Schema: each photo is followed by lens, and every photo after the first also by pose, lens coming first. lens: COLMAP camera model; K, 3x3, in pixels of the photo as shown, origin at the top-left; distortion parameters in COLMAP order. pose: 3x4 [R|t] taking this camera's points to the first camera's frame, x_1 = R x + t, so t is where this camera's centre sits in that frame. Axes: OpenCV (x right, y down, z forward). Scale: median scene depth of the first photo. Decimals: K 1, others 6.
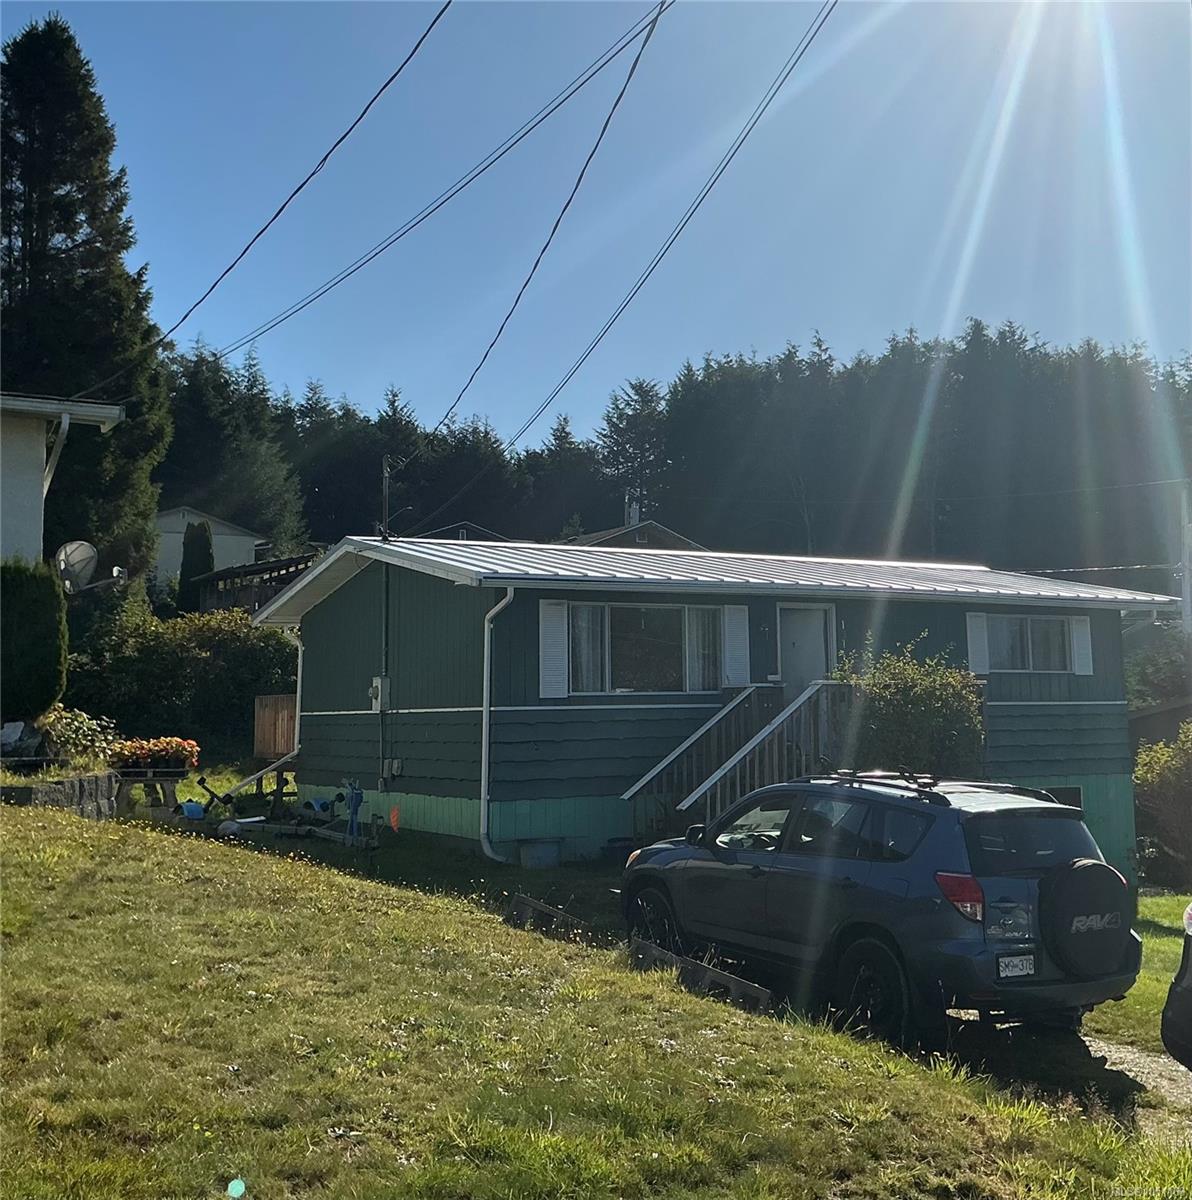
lens RADIAL K [[1656.1, 0, 596.9], [0, 1656.1, 473.0], [0, 0, 1]] dist [0.193932, -0.376608]
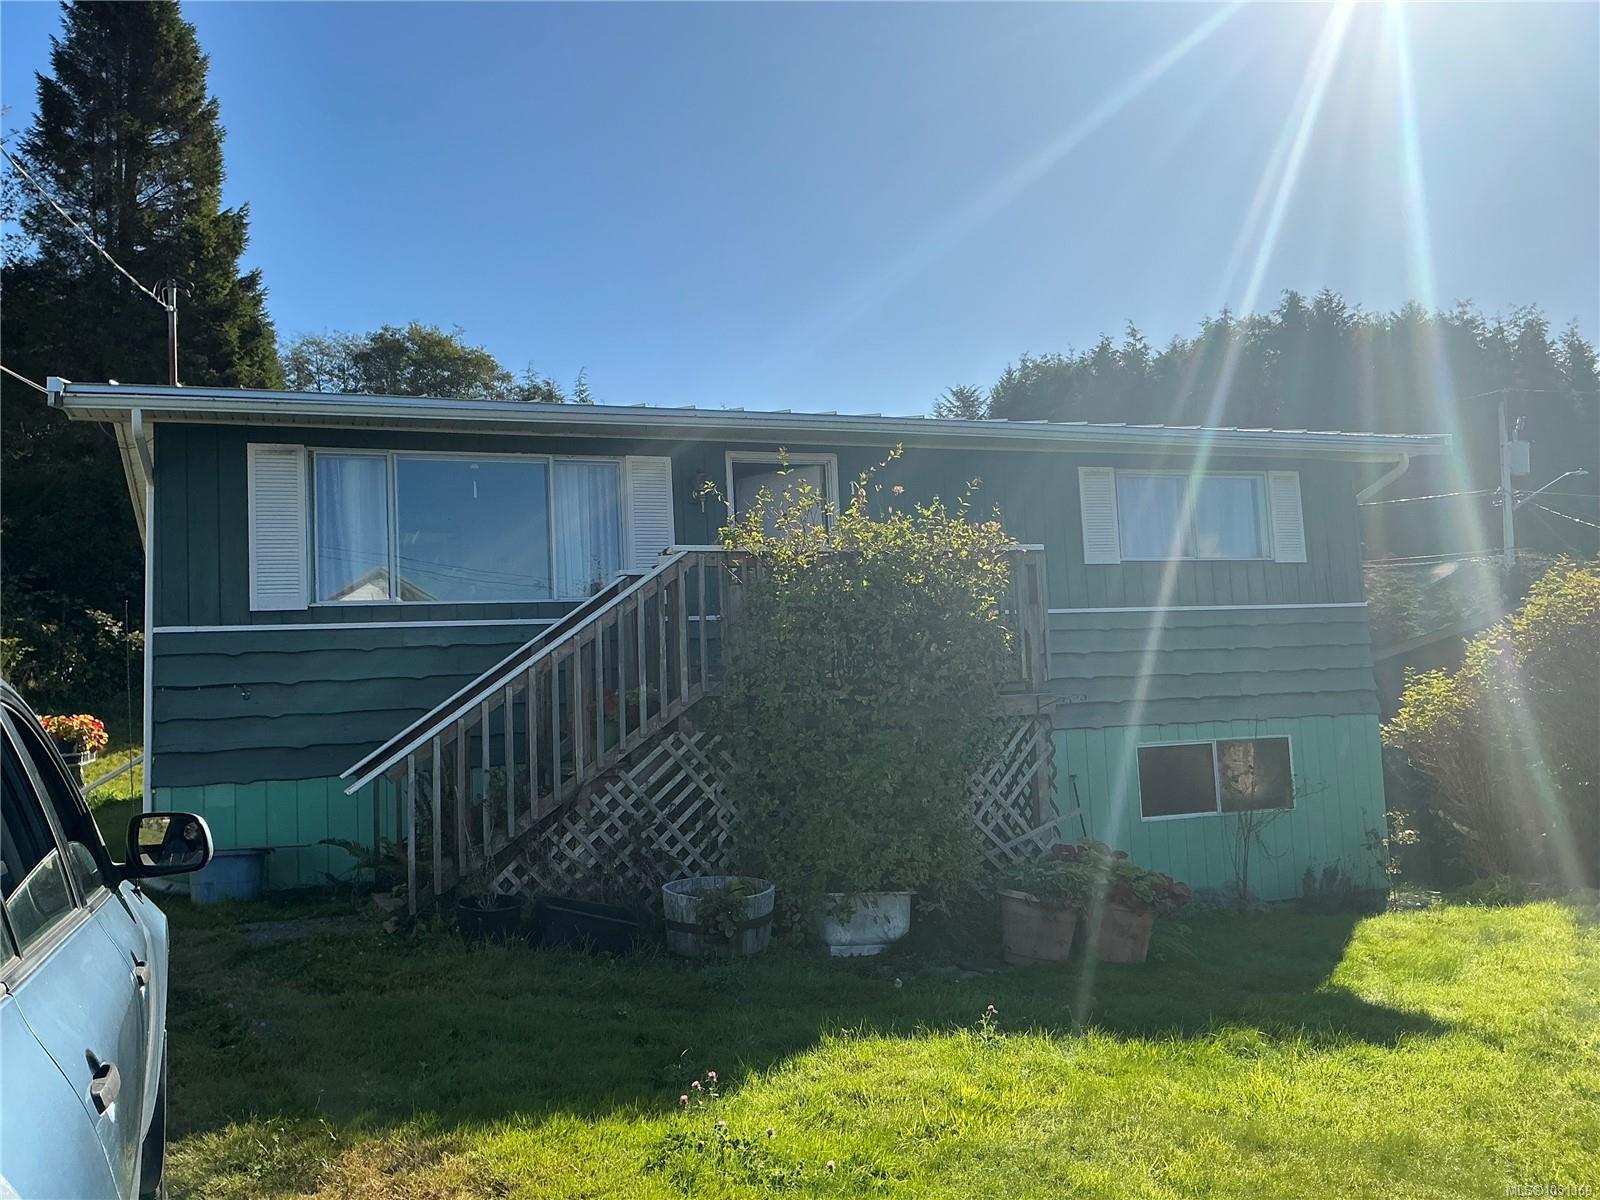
lens RADIAL K [[1327.8, 0, 800.0], [0, 1327.8, 600.0], [0, 0, 1]] dist [0.148622, -0.316056]
pose [[0.984932, -0.048794, -0.165917, 0.064386], [0.057749, 0.997099, 0.049583, 0.033201], [0.163016, -0.058417, 0.984892, 0.158689]]
